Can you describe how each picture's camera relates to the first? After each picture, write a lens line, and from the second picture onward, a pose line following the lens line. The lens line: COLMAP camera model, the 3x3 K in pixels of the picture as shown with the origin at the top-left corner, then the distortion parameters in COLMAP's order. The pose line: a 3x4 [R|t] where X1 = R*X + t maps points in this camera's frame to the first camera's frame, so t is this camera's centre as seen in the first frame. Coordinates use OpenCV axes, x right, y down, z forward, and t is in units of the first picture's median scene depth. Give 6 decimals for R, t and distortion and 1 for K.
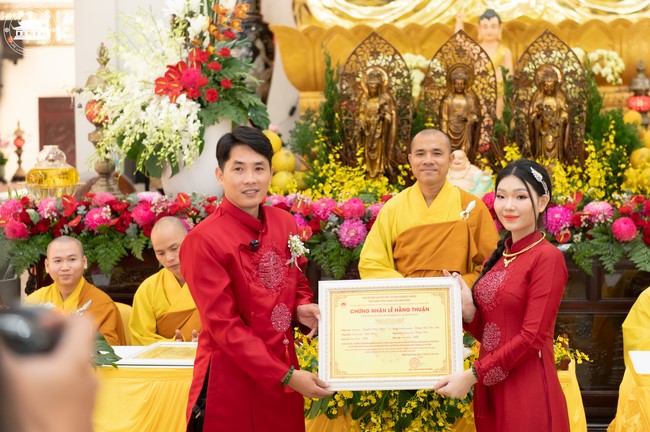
lens RADIAL K [[1282.0, 0, 323.4], [0, 1282.0, 214.9], [0, 0, 1]] dist [-0.010794, -0.080938]
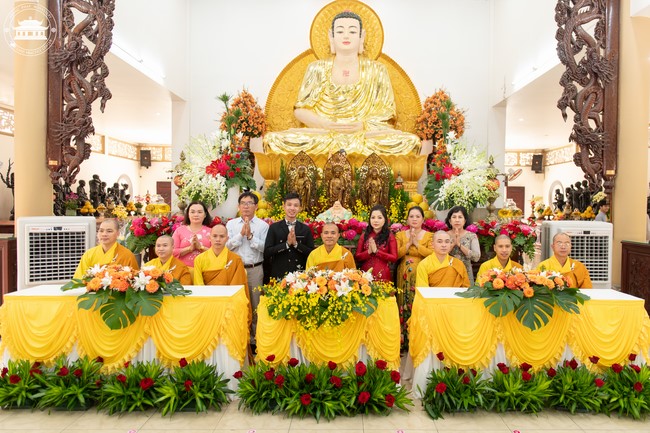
lens RADIAL K [[469.4, 0, 345.2], [0, 469.4, 217.0], [0, 0, 1]] dist [-0.002045, -0.001494]
pose [[0.986673, 0.019151, 0.161586, -0.019961], [-0.014251, 0.999404, -0.031429, 0.006179], [-0.162092, 0.028707, 0.986358, 0.137300]]
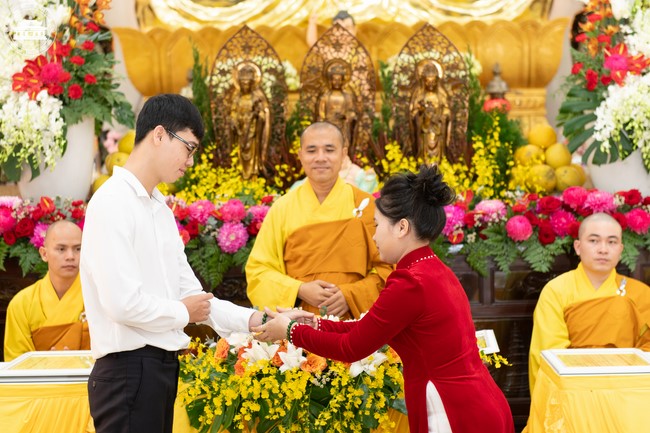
lens RADIAL K [[1306.3, 0, 282.5], [0, 1306.3, 215.9], [0, 0, 1]] dist [-0.017364, -0.156931]
pose [[0.993996, -0.012999, 0.108639, -0.040994], [0.014414, 0.999821, -0.012242, 0.010137], [-0.108461, 0.013734, 0.994006, 0.045171]]
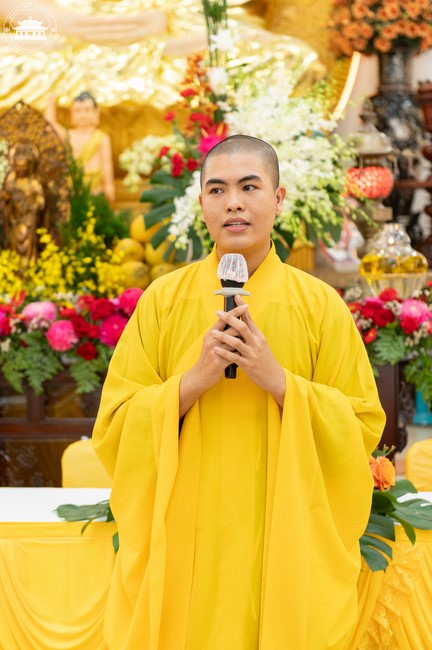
lens RADIAL K [[1306.3, 0, 172.7], [0, 1306.3, 325.2], [0, 0, 1]] dist [-0.017364, -0.156931]
pose [[0.998322, -0.000058, 0.057910, 0.227528], [-0.000074, 0.999997, 0.002280, 0.002318], [-0.057910, -0.002280, 0.998319, 0.138961]]
